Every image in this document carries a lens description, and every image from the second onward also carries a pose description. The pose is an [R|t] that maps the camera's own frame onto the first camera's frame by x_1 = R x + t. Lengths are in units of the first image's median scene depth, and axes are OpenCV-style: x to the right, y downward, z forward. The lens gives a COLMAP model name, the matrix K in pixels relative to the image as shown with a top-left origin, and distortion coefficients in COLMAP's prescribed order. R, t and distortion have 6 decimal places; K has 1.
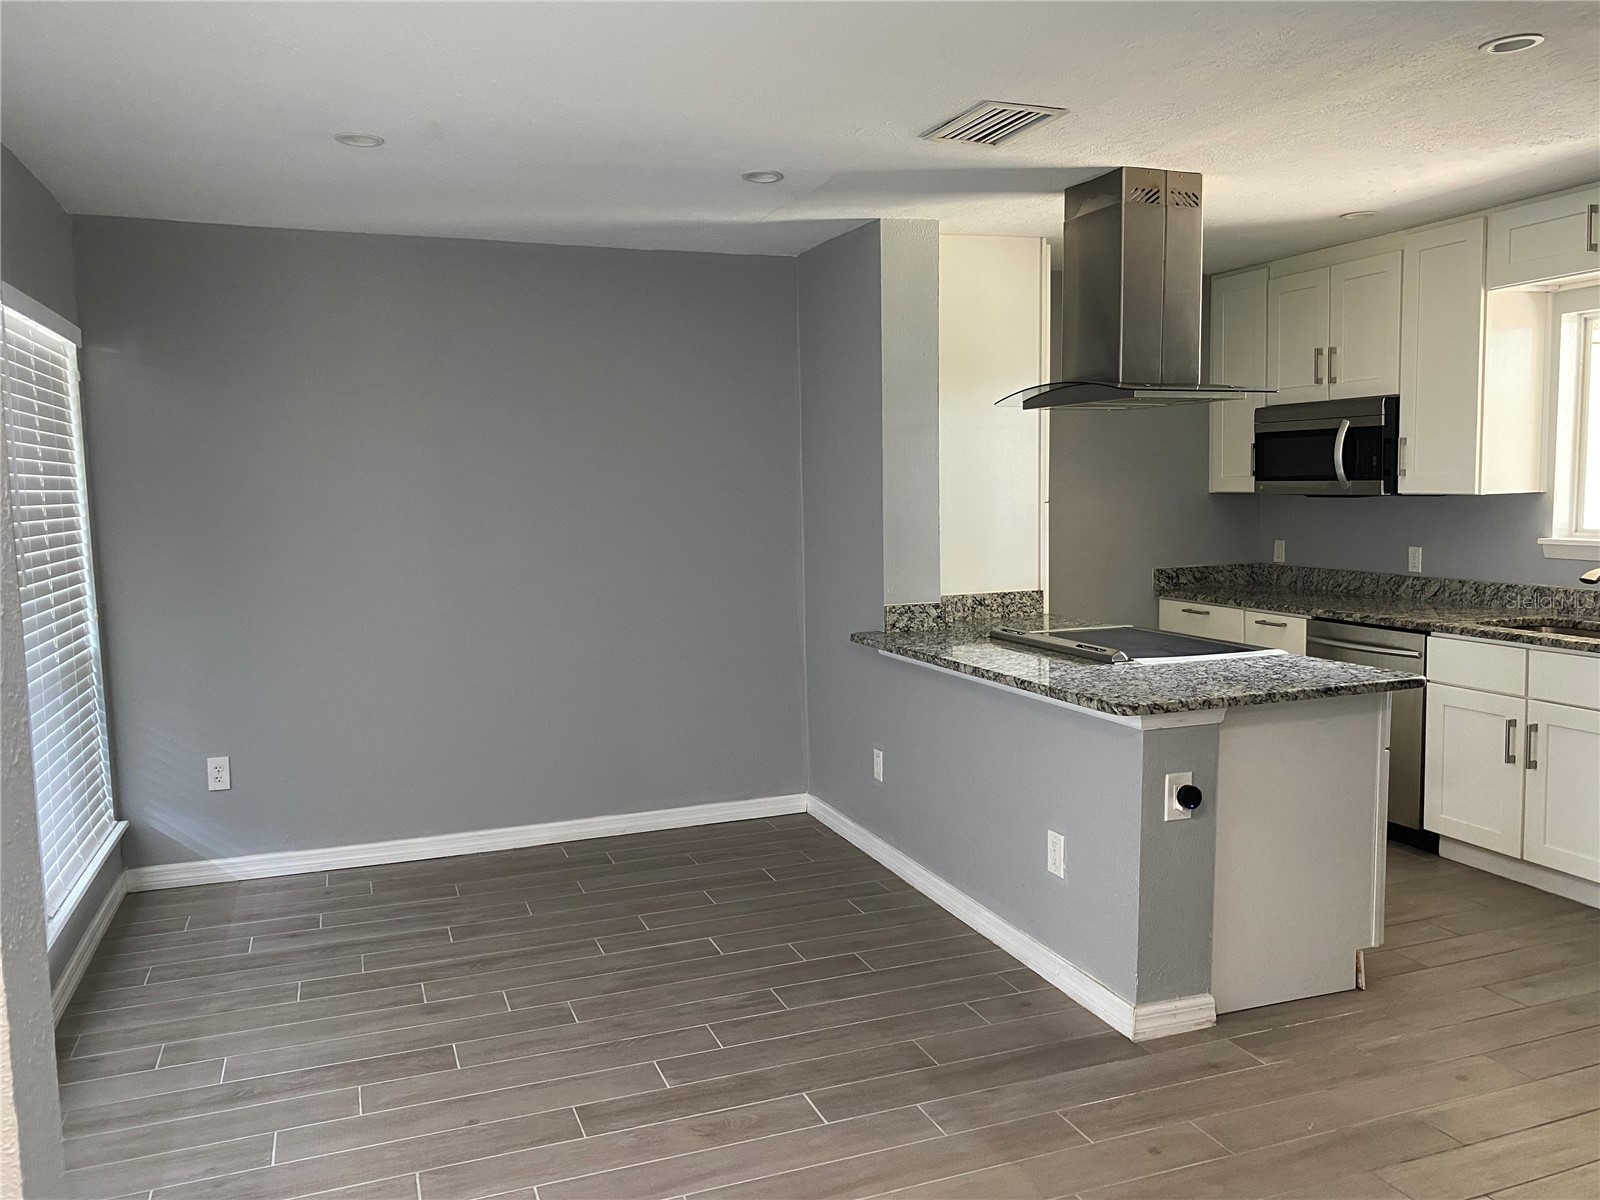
lens RADIAL K [[1227.9, 0, 775.0], [0, 1227.9, 598.3], [0, 0, 1]] dist [0.003112, -0.001967]
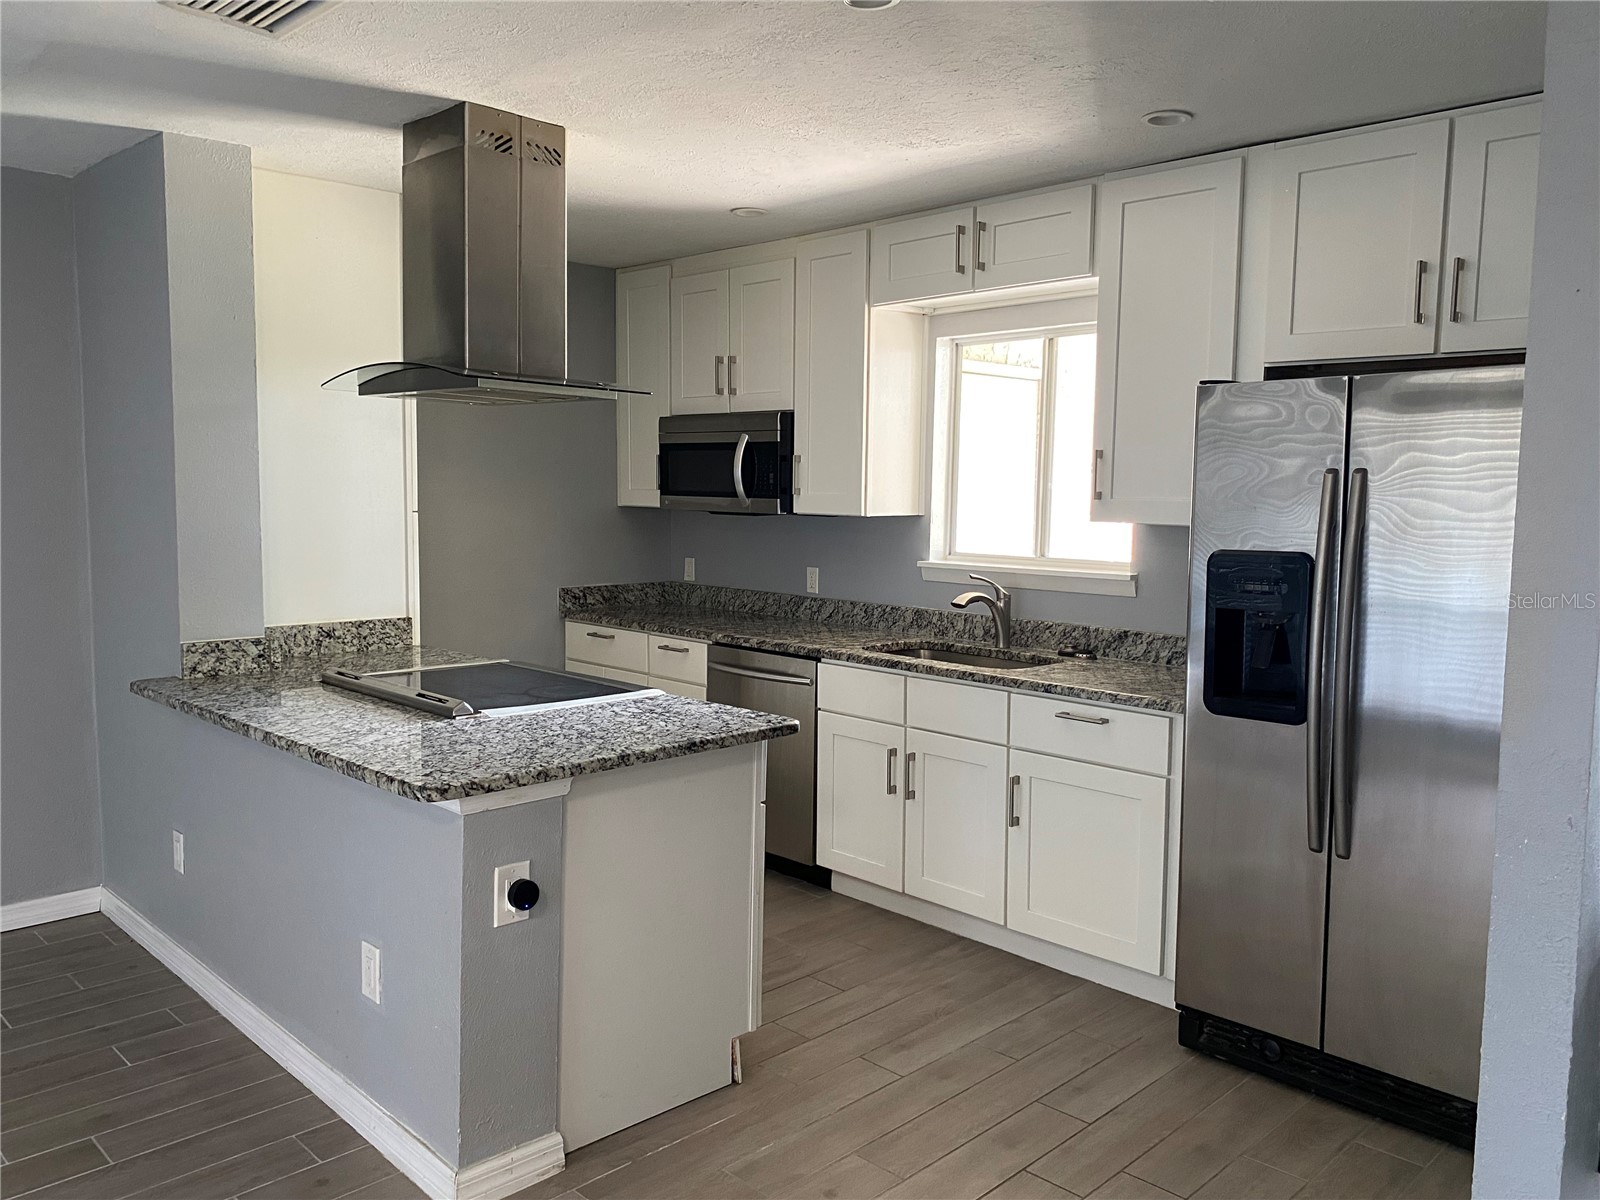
lens RADIAL K [[1184.3, 0, 800.0], [0, 1184.3, 600.0], [0, 0, 1]] dist [0.117022, -0.233416]
pose [[0.906425, -0.008058, 0.422290, 0.127872], [0.008347, 0.999964, 0.001163, -0.019277], [-0.422285, 0.002470, 0.906460, 0.167165]]
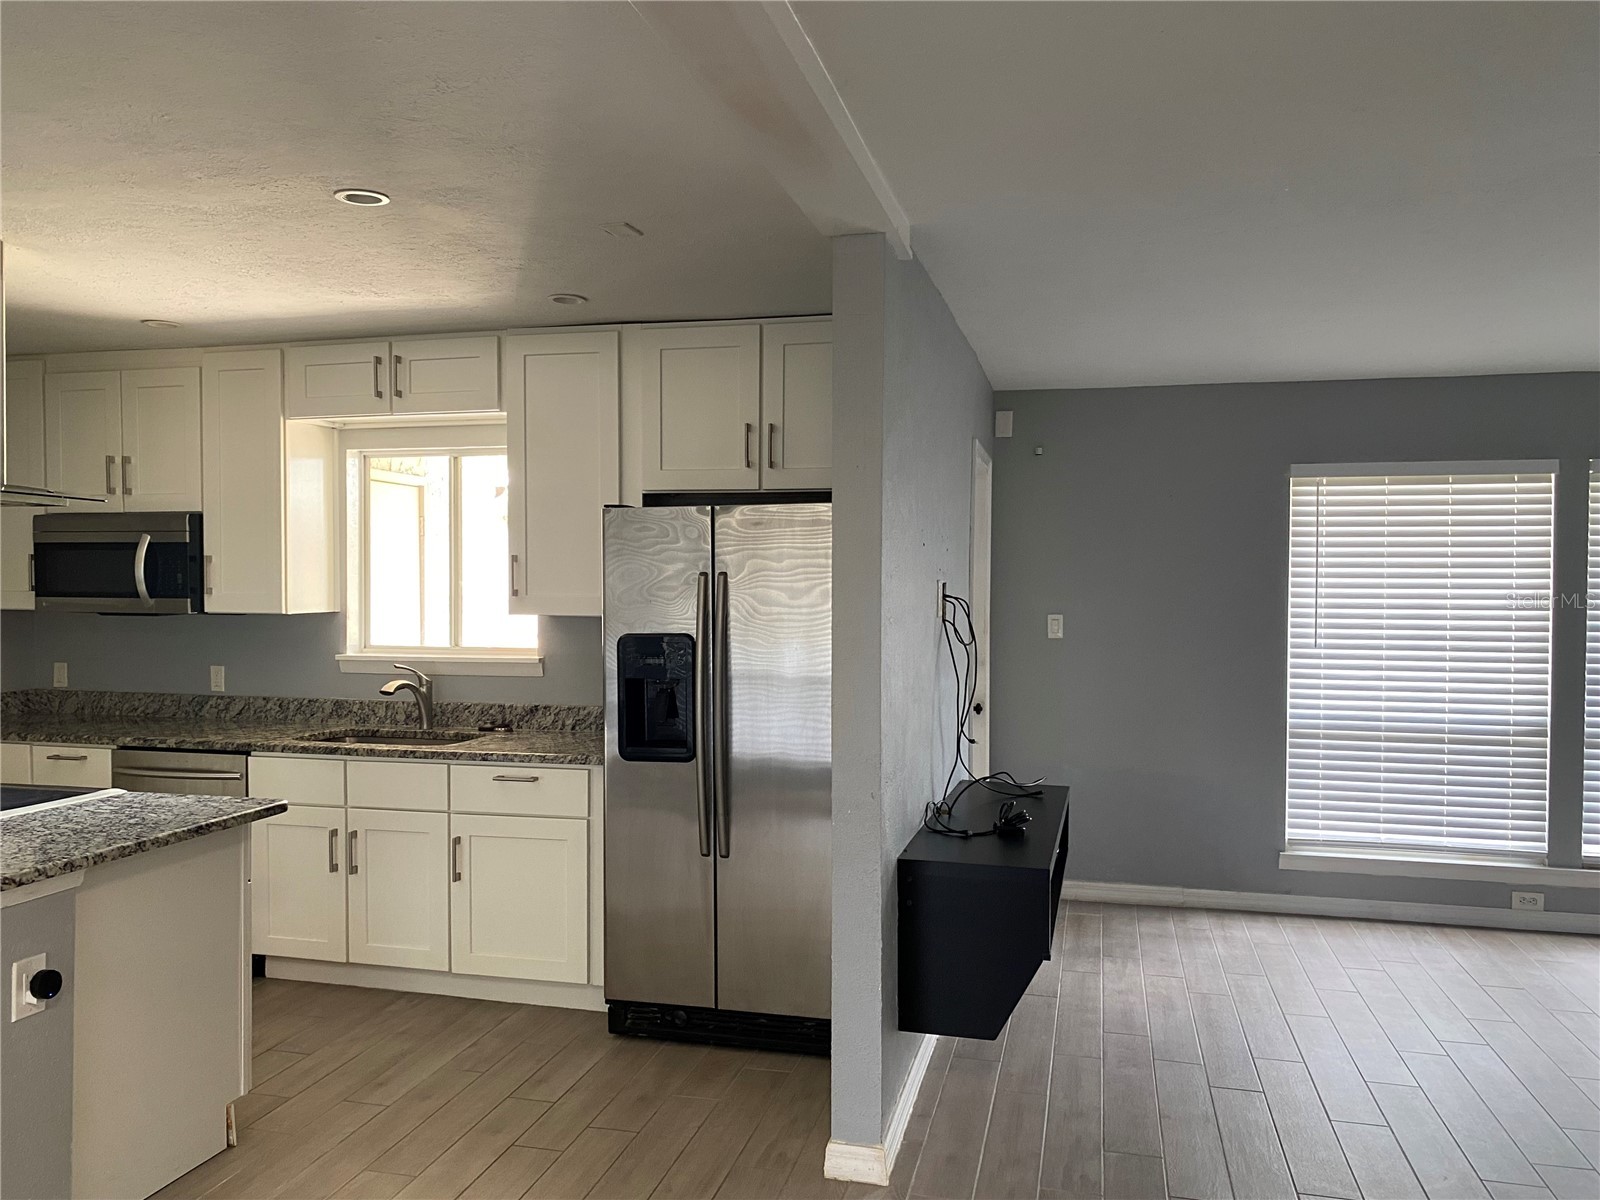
lens RADIAL K [[1227.9, 0, 775.0], [0, 1227.9, 598.3], [0, 0, 1]] dist [0.003112, -0.001967]
pose [[0.558006, 0.011688, 0.829755, -0.054365], [0.063838, 0.996333, -0.056965, -0.012534], [-0.827378, 0.084756, 0.555214, 0.088502]]
